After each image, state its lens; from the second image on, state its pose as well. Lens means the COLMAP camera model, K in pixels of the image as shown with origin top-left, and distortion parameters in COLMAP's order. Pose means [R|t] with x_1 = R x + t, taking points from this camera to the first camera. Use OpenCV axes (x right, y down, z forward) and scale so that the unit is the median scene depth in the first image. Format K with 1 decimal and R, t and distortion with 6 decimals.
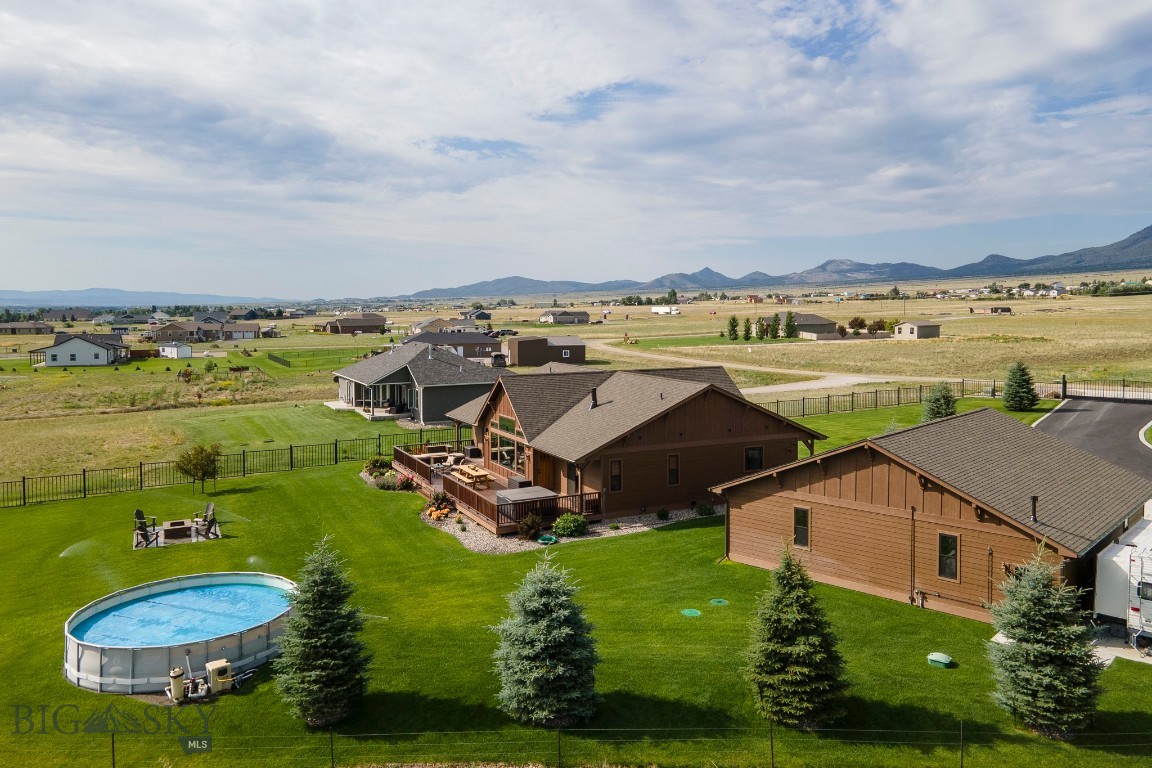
lens RADIAL K [[846.2, 0, 582.8], [0, 846.2, 346.3], [0, 0, 1]] dist [0.030172, 0.022858]
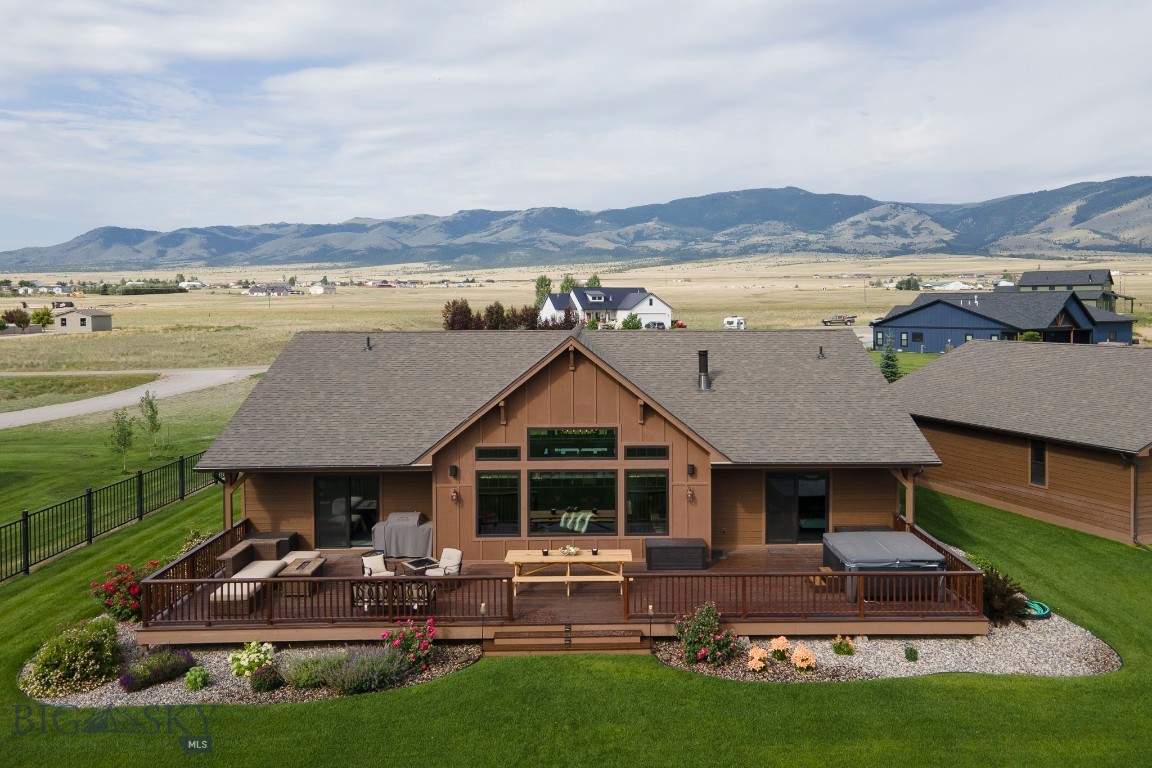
lens RADIAL K [[862.7, 0, 611.6], [0, 862.7, 333.9], [0, 0, 1]] dist [0.025926, 0.033886]
pose [[0.440822, -0.029787, 0.897100, -0.510280], [0.046423, 0.998868, 0.010355, 0.028692], [-0.896393, 0.037081, 0.441706, 0.773722]]
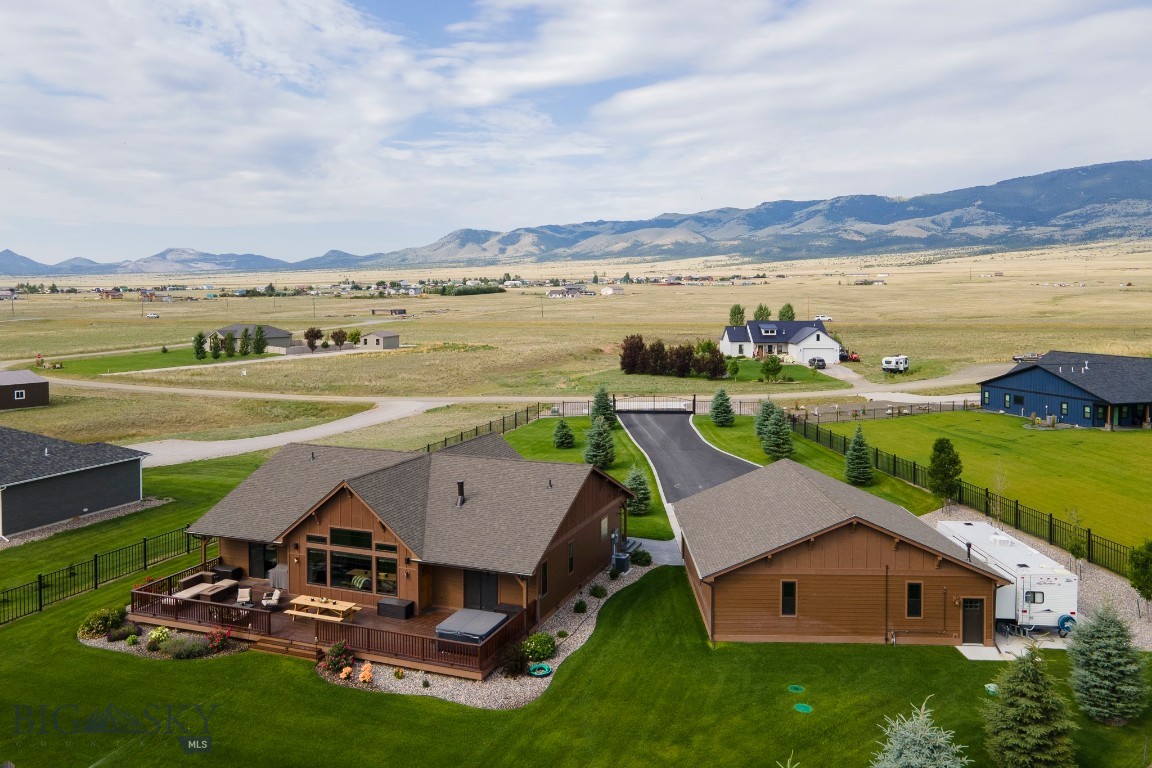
lens RADIAL K [[846.2, 0, 582.8], [0, 846.2, 346.3], [0, 0, 1]] dist [0.030172, 0.022858]
pose [[0.743917, -0.037512, 0.667219, -0.474522], [0.031133, 0.999285, 0.021469, -0.107553], [-0.667547, 0.004801, 0.744553, 0.226083]]
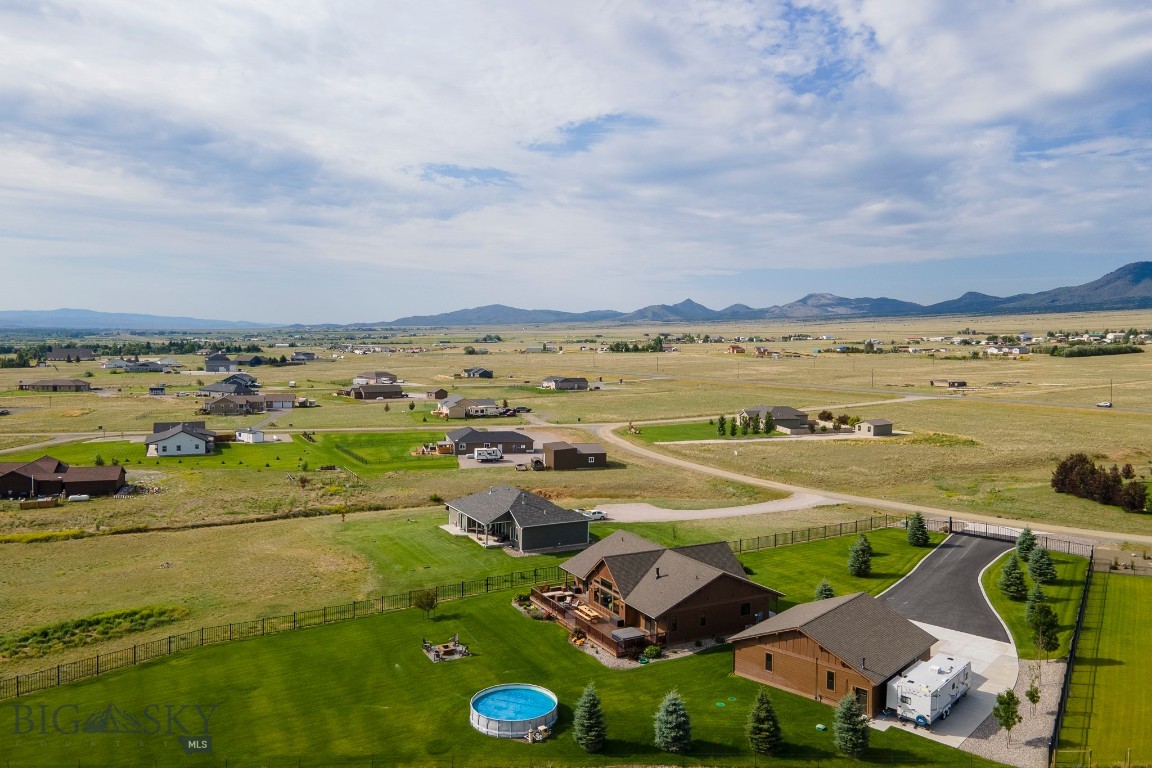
lens RADIAL K [[851.7, 0, 591.6], [0, 851.7, 394.6], [0, 0, 1]] dist [0.033390, 0.008069]
pose [[0.999269, 0.017462, 0.034013, -0.190822], [-0.018239, 0.999577, 0.022661, -0.347289], [-0.033603, -0.023265, 0.999164, -0.782303]]
